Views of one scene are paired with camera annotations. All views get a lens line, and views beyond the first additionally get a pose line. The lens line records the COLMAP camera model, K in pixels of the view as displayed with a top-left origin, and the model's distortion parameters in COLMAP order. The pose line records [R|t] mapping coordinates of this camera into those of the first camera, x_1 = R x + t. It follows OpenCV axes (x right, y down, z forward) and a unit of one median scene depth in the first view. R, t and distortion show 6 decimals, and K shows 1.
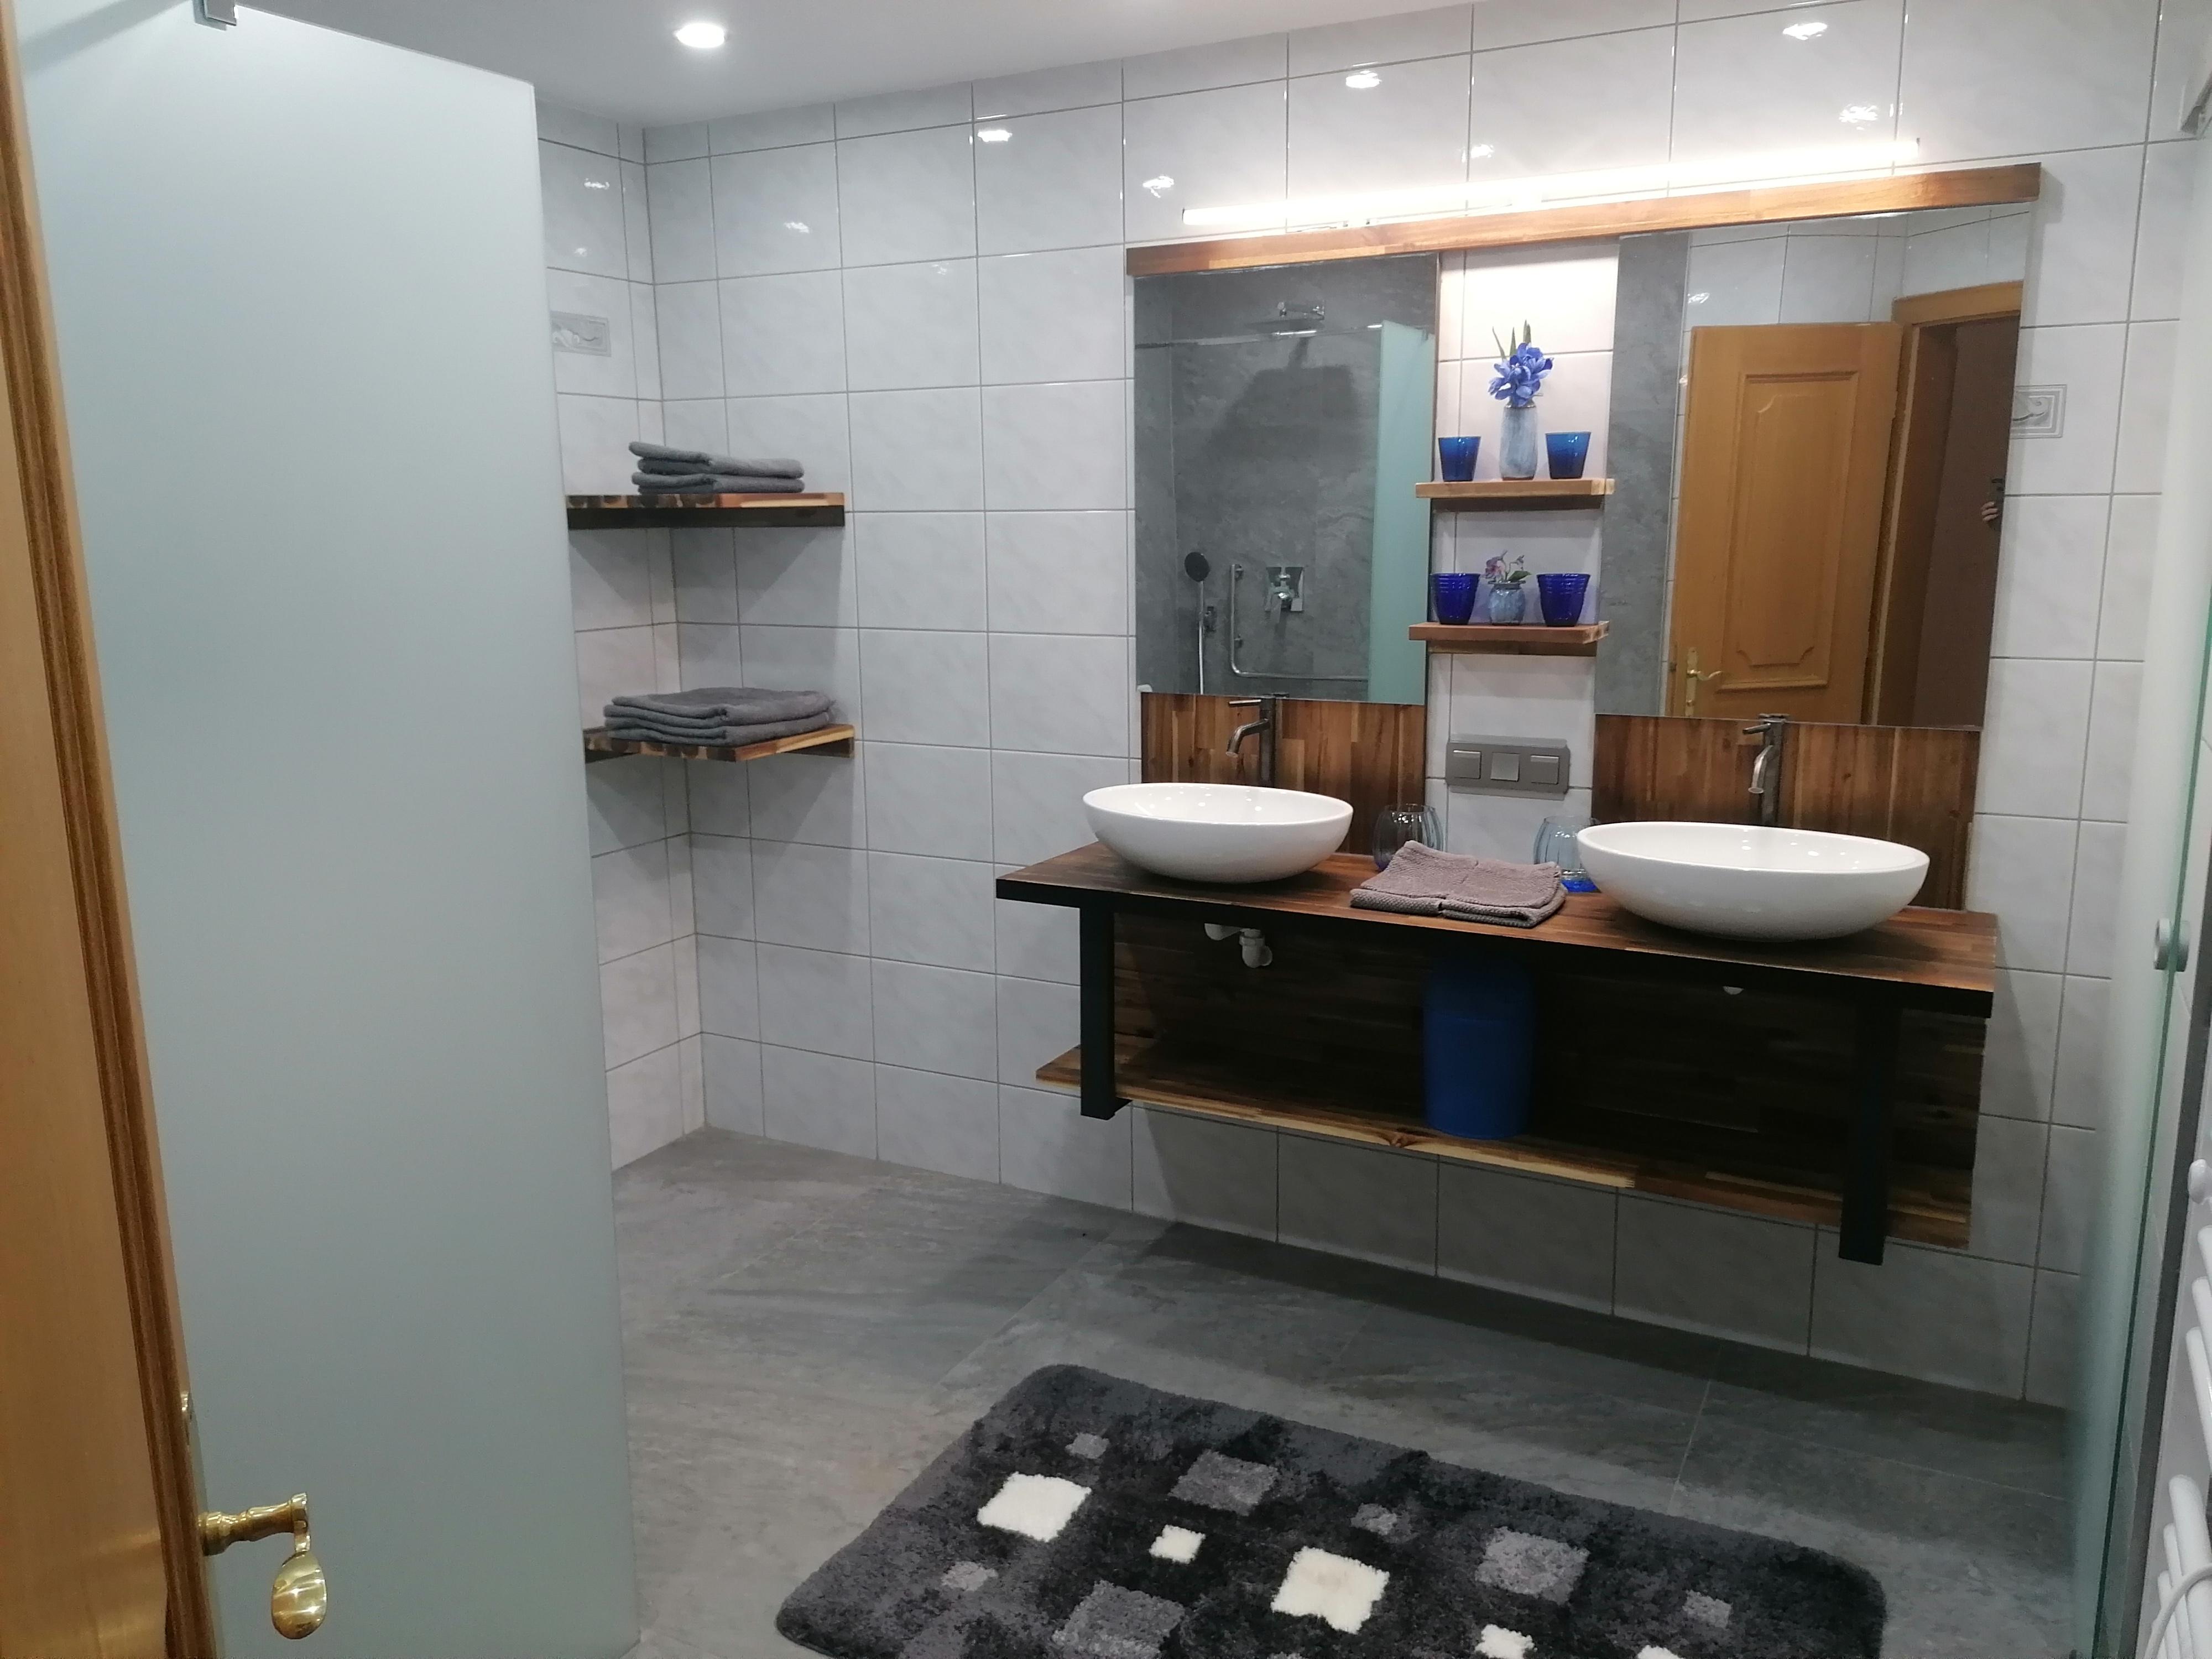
lens RADIAL K [[1651.5, 0, 1106.0], [0, 1651.5, 829.5], [0, 0, 1]] dist [0.105973, -0.143268]
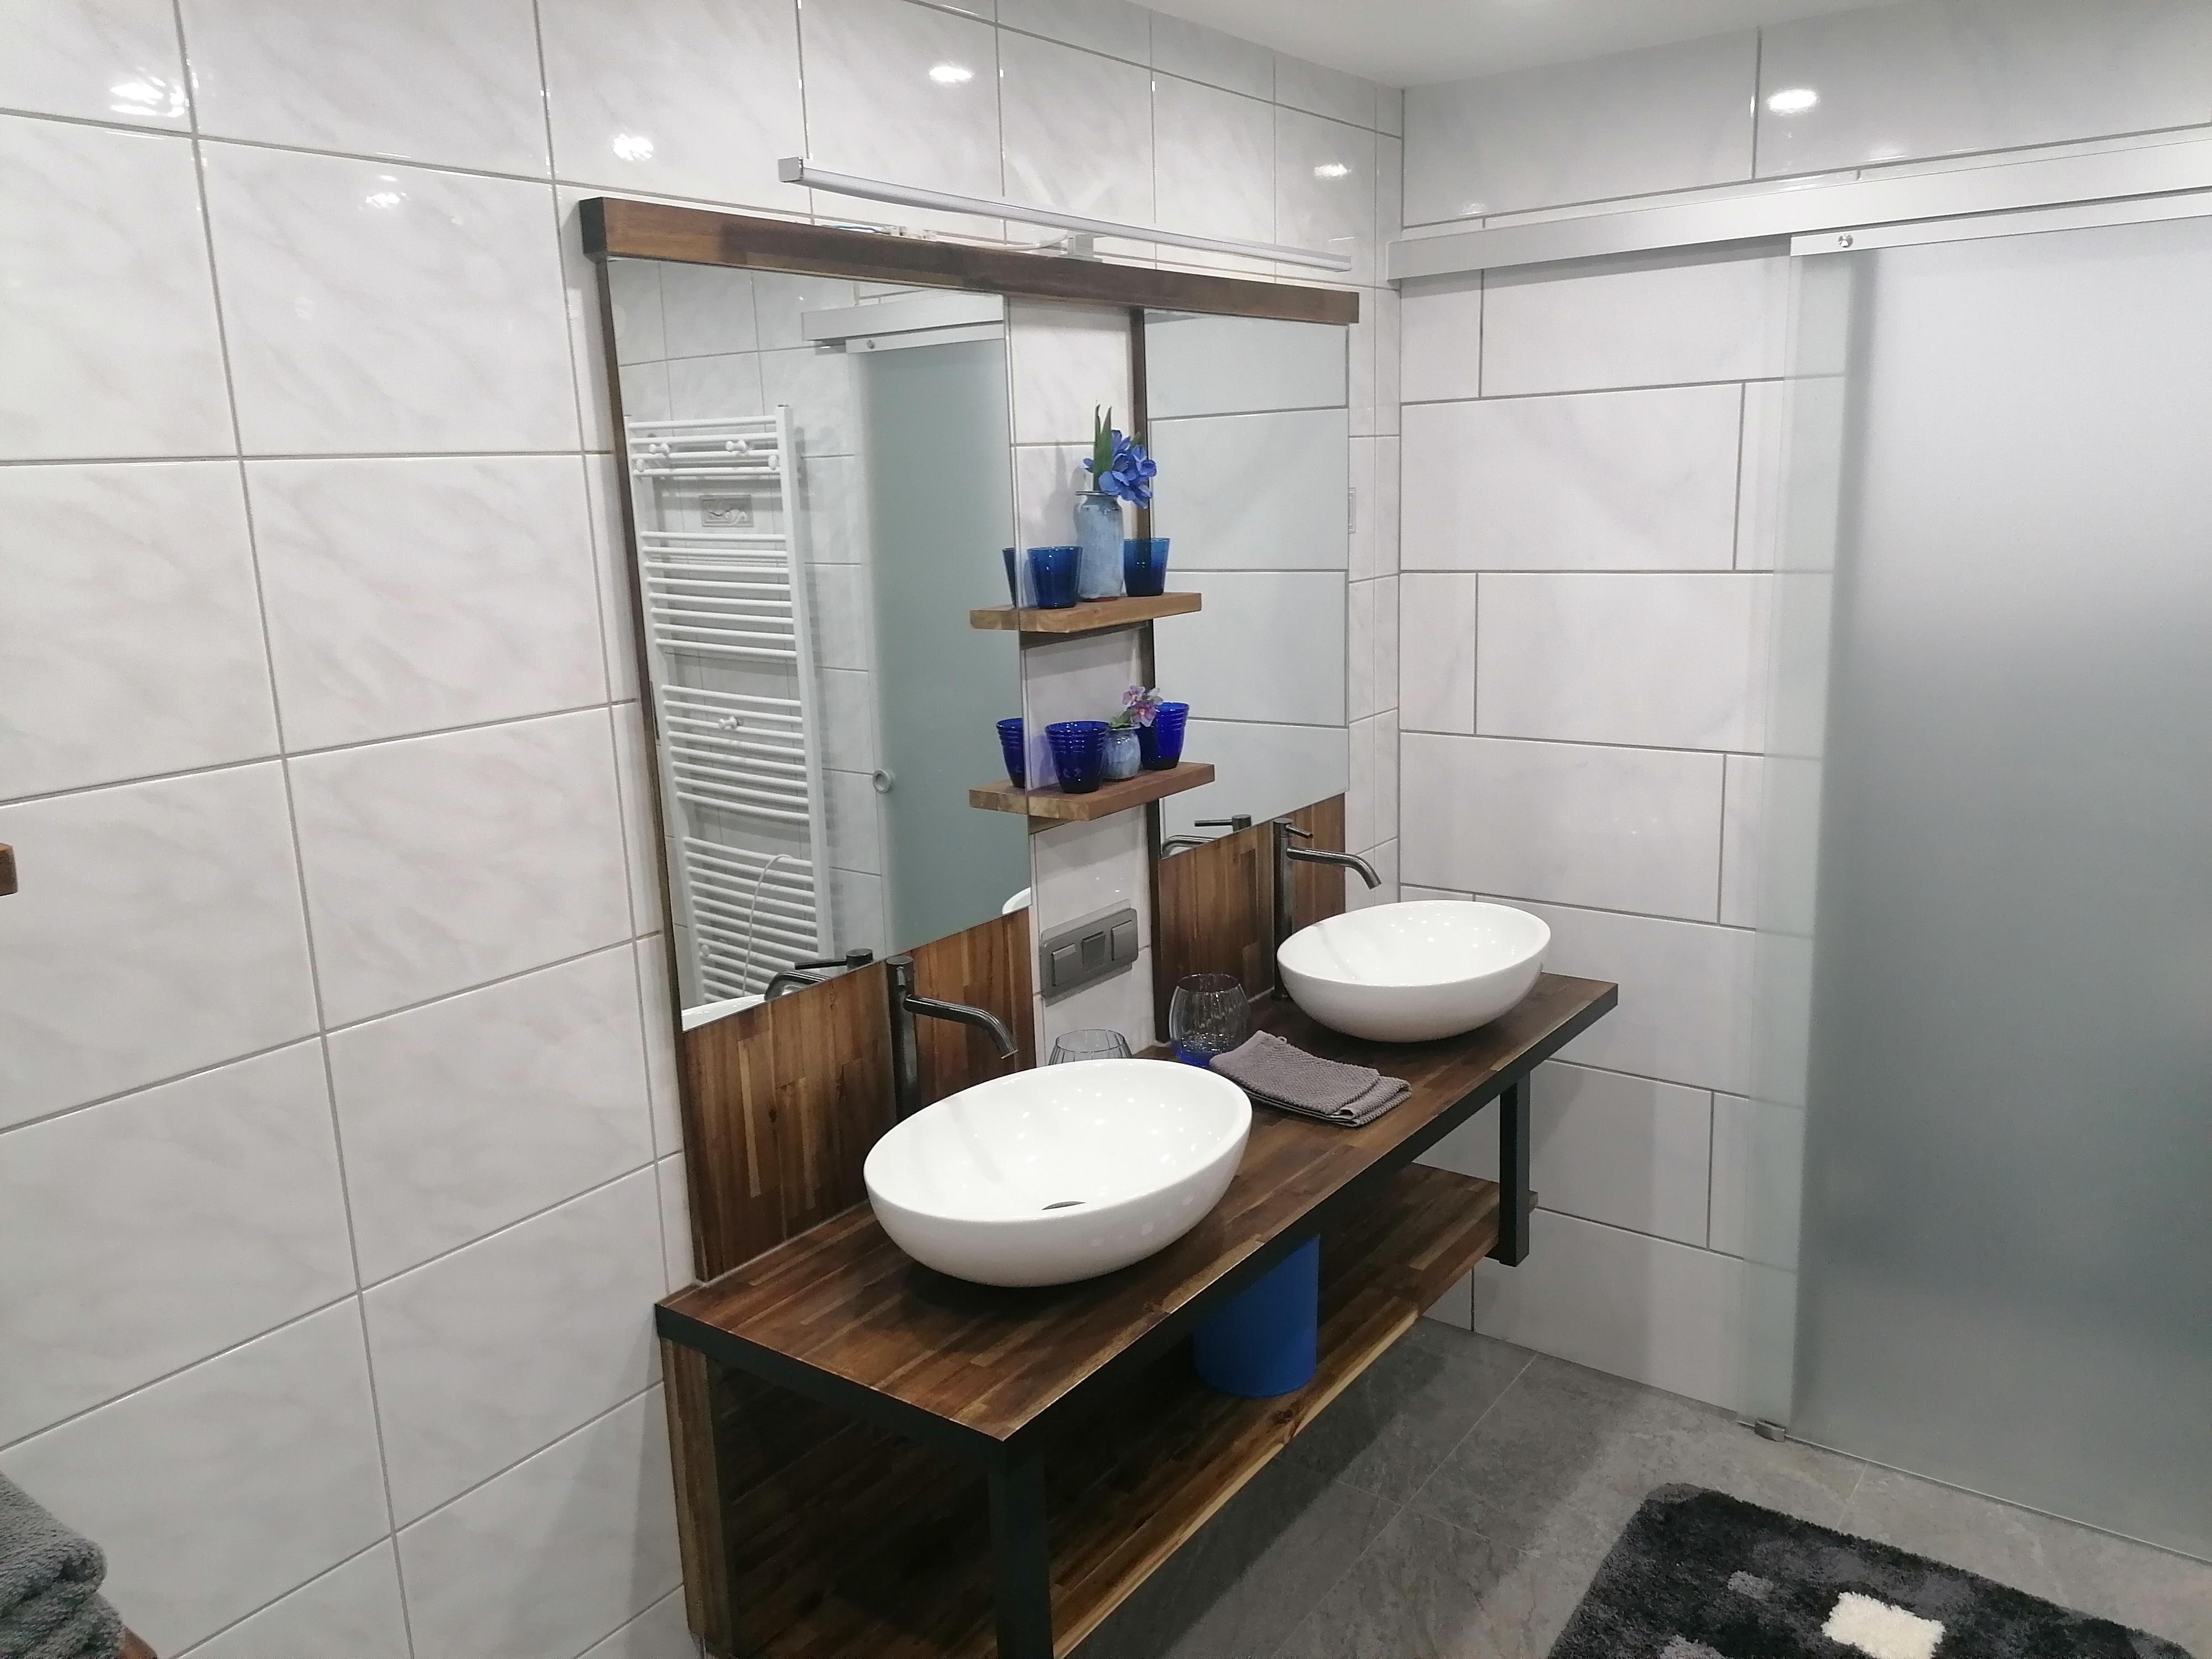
lens RADIAL K [[1651.5, 0, 1106.0], [0, 1651.5, 829.5], [0, 0, 1]] dist [0.105973, -0.143268]
pose [[0.155158, -0.209393, 0.965443, -0.532186], [0.223620, 0.959356, 0.172135, -0.238543], [-0.962247, 0.189184, 0.195676, 0.862719]]
